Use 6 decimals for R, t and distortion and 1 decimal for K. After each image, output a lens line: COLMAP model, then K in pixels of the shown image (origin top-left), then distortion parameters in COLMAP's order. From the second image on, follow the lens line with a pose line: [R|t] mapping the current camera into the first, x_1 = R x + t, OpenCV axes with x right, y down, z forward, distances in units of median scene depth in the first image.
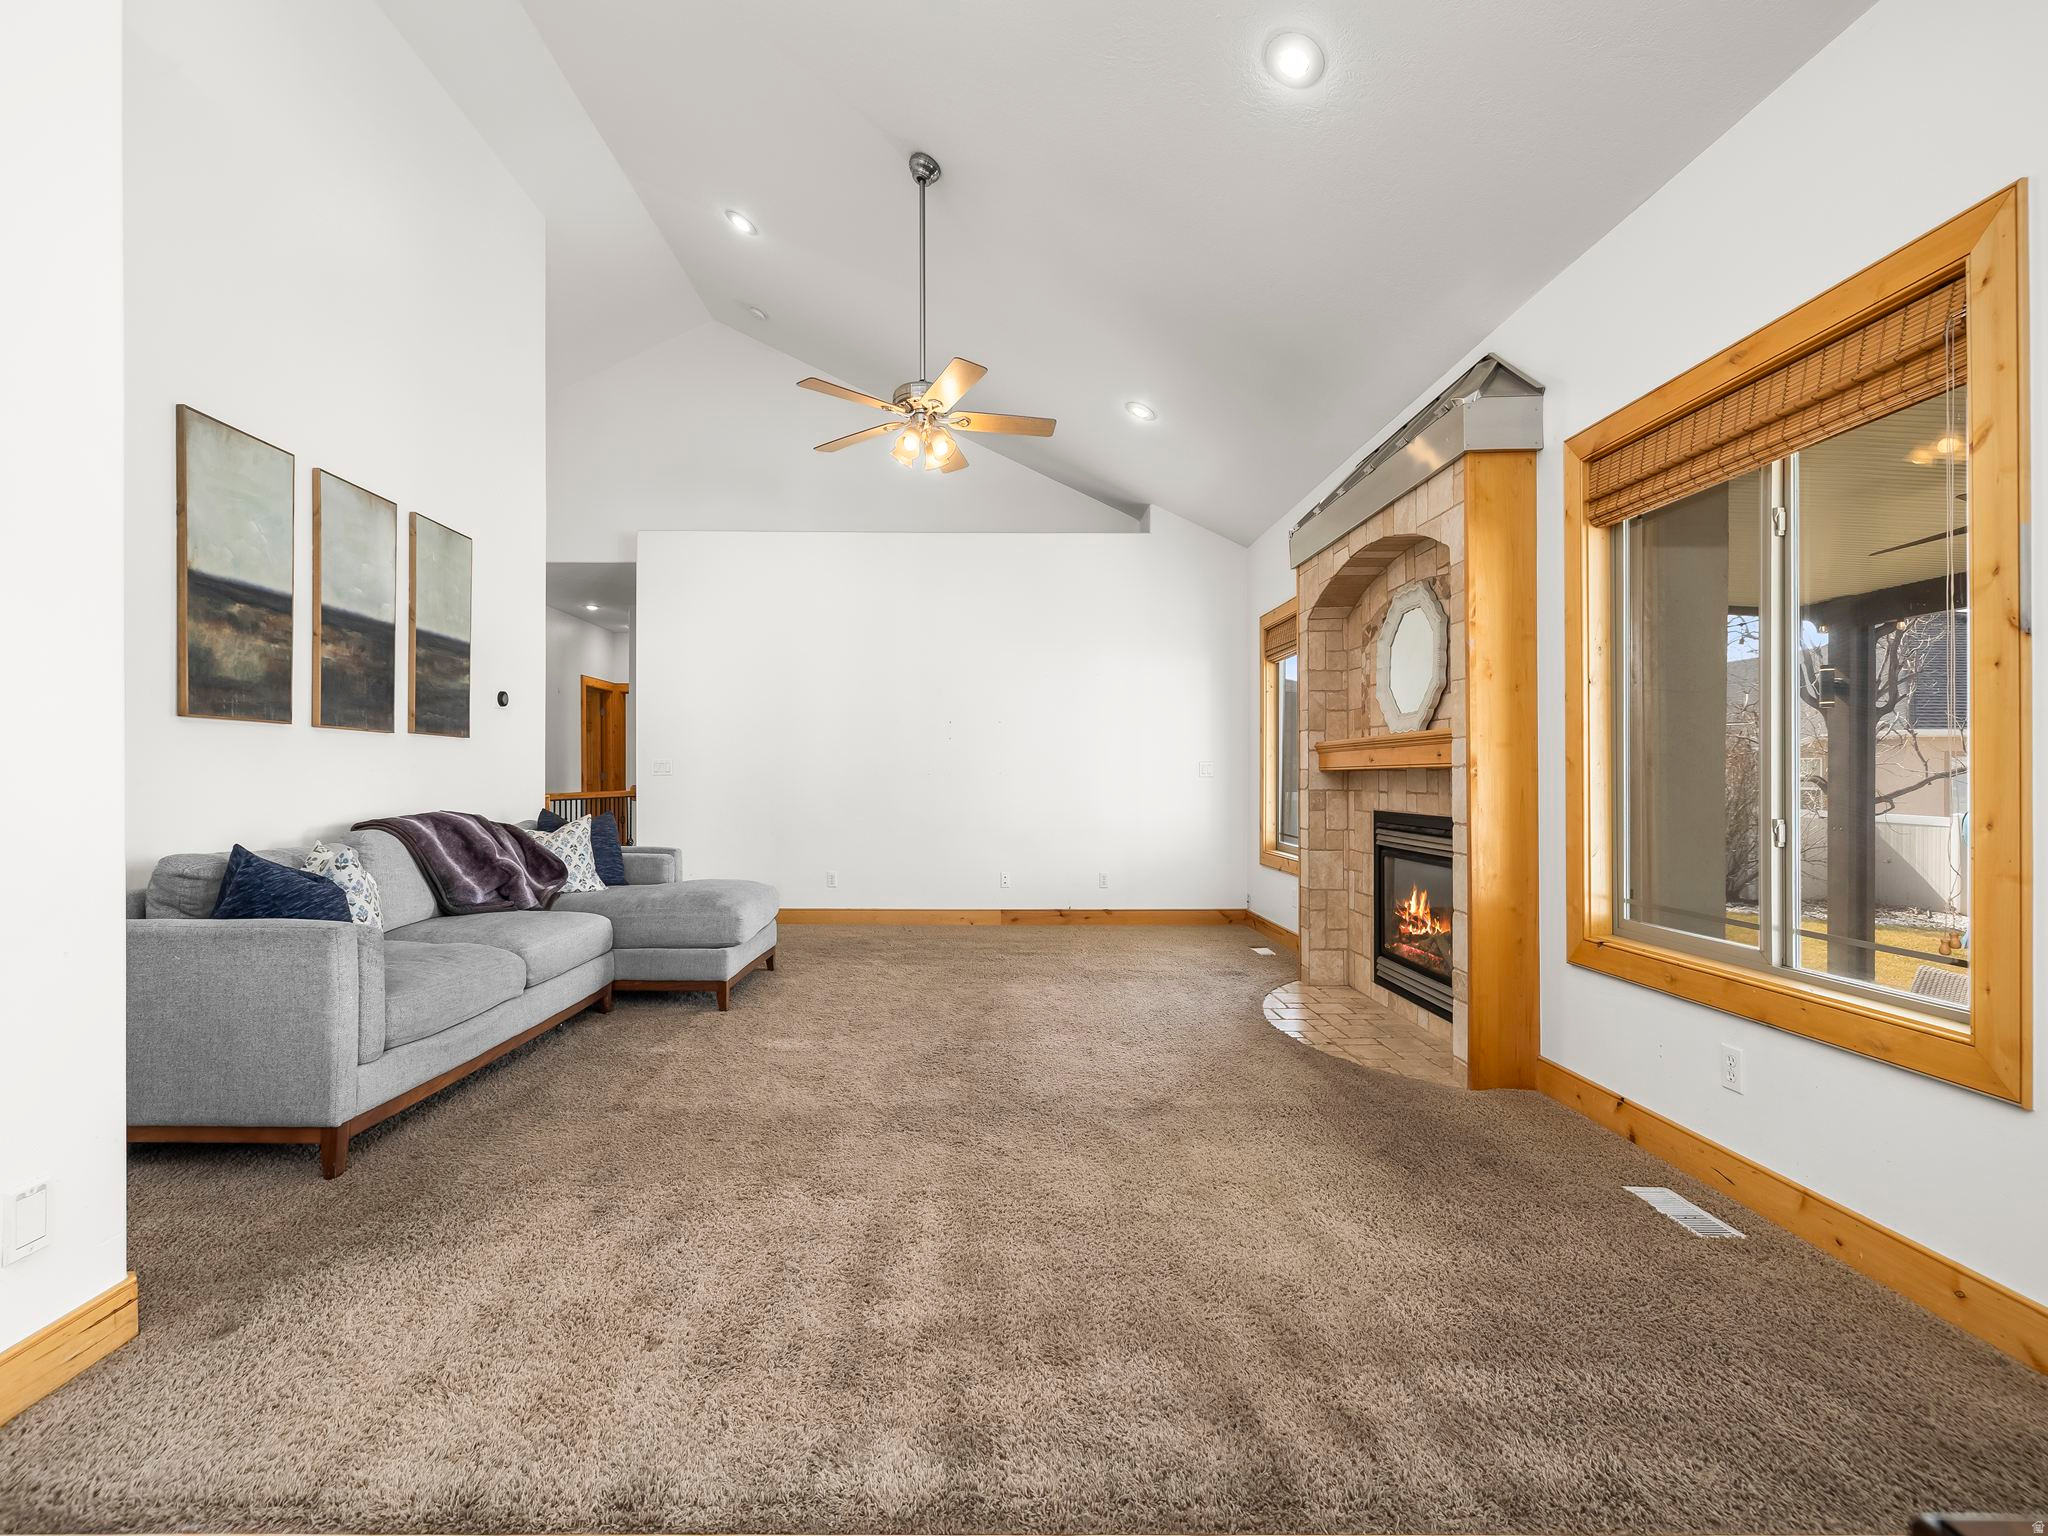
lens RADIAL K [[860.8, 0, 1024.0], [0, 860.8, 768.0], [0, 0, 1]] dist [-0.014693, 0.000469]
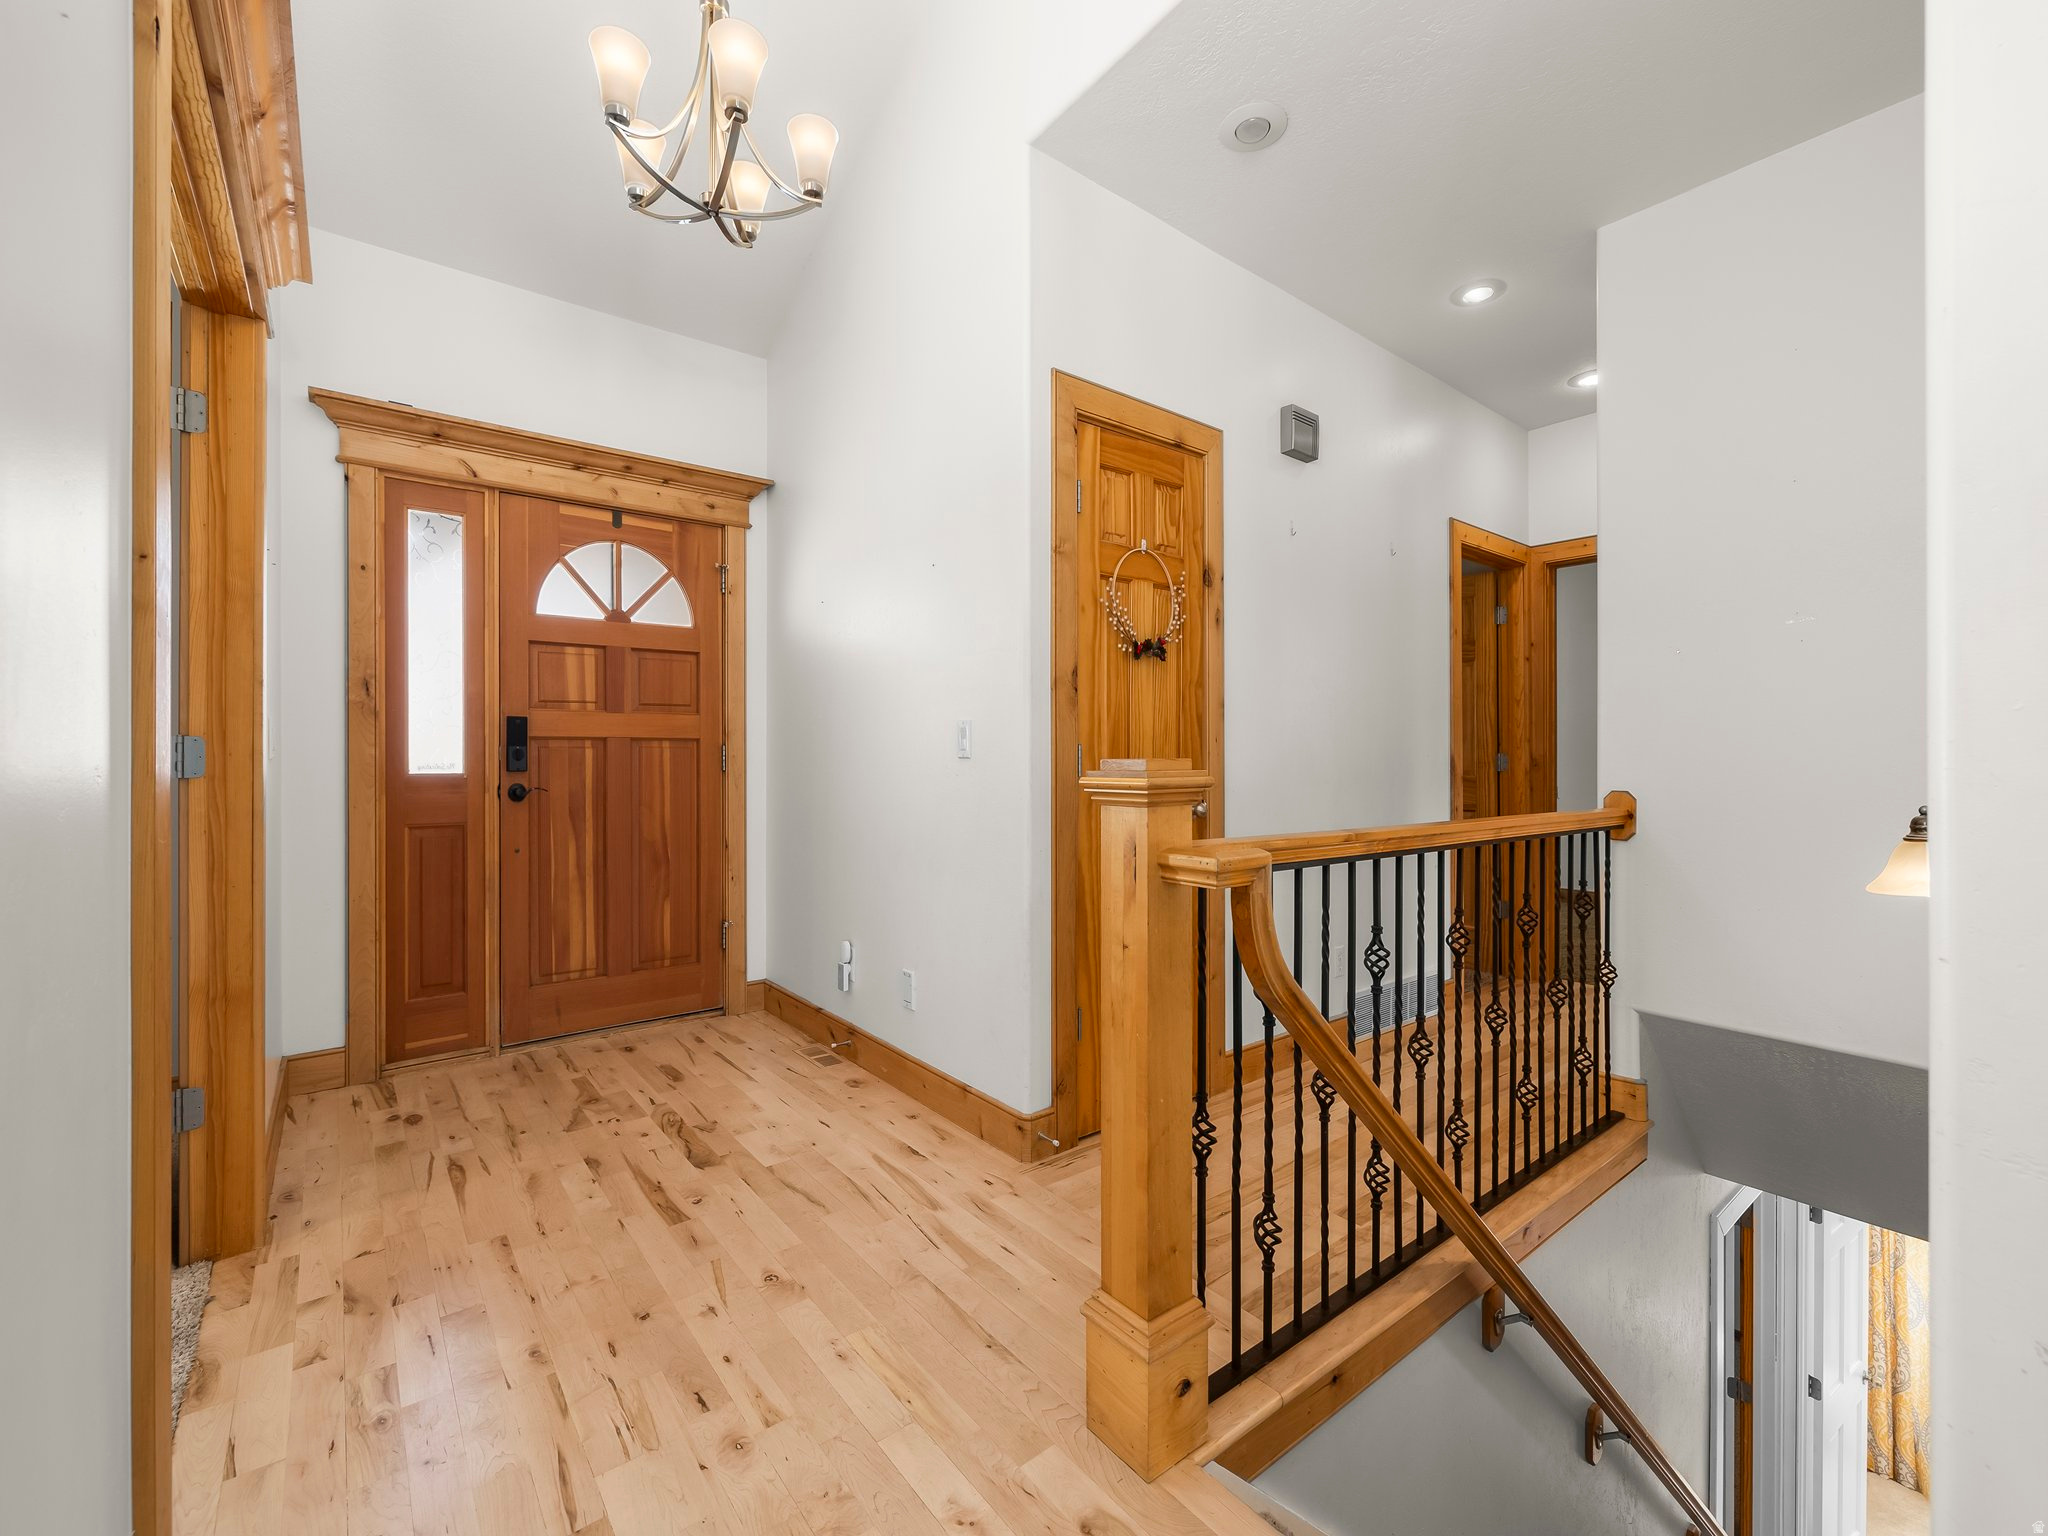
lens RADIAL K [[860.8, 0, 1024.0], [0, 860.8, 768.0], [0, 0, 1]] dist [-0.014693, 0.000469]
pose [[0.584249, 0.007142, -0.811543, -0.284339], [0.003641, 0.999928, 0.011421, 0.006692], [0.811566, -0.009628, 0.584181, 0.559010]]
